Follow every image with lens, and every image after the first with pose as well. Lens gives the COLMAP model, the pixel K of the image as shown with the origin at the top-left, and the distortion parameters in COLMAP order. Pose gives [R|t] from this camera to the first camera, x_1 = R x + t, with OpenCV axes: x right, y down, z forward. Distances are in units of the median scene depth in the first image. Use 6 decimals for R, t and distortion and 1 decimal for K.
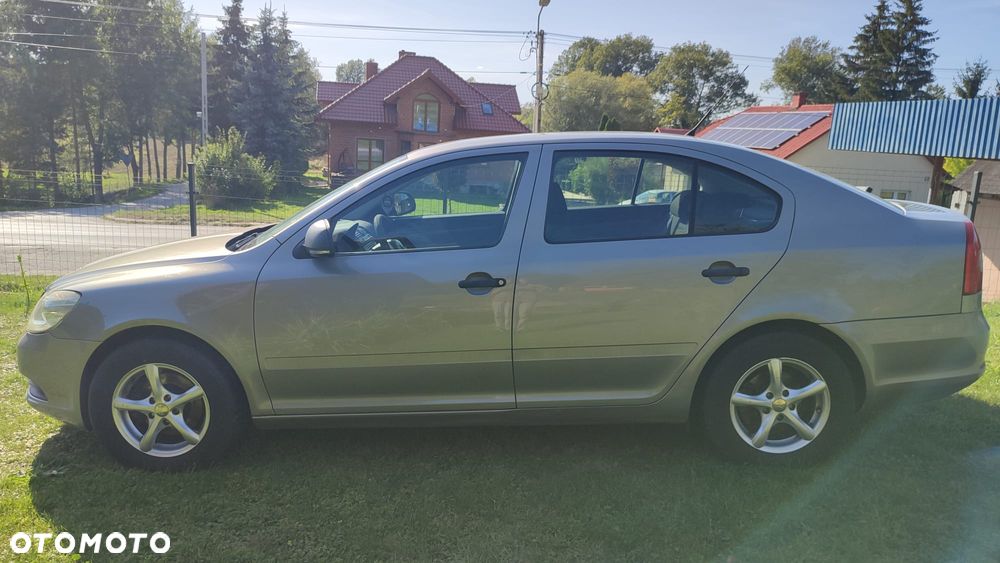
lens RADIAL K [[729.1, 0, 506.5], [0, 729.1, 273.8], [0, 0, 1]] dist [0.008588, -0.021971]
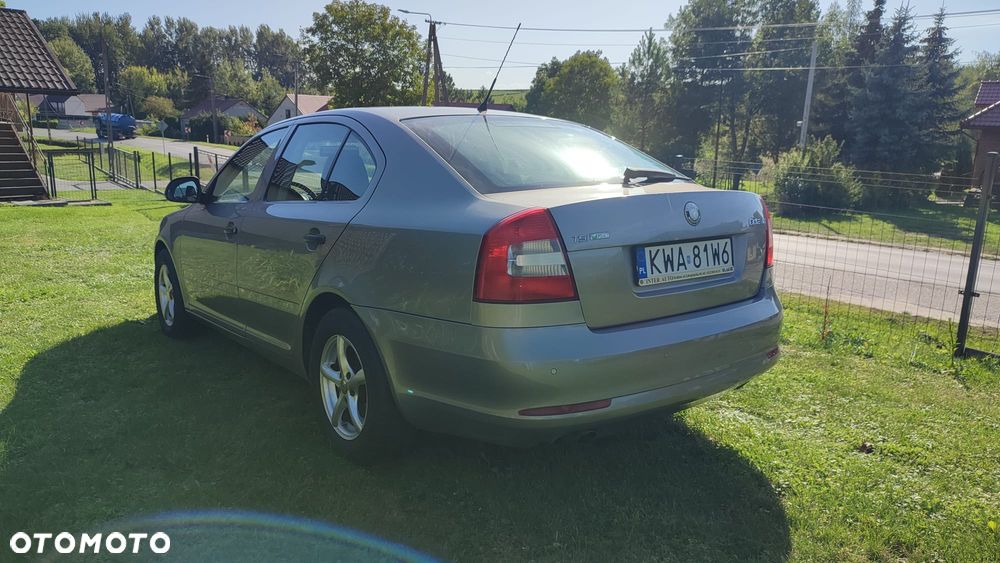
lens RADIAL K [[729.1, 0, 503.9], [0, 729.1, 281.7], [0, 0, 1]] dist [0.008588, -0.021971]
pose [[0.619382, 0.133343, -0.773683, 0.144903], [-0.140110, 0.988425, 0.058186, -0.004280], [0.772486, 0.072361, 0.630895, 0.067947]]
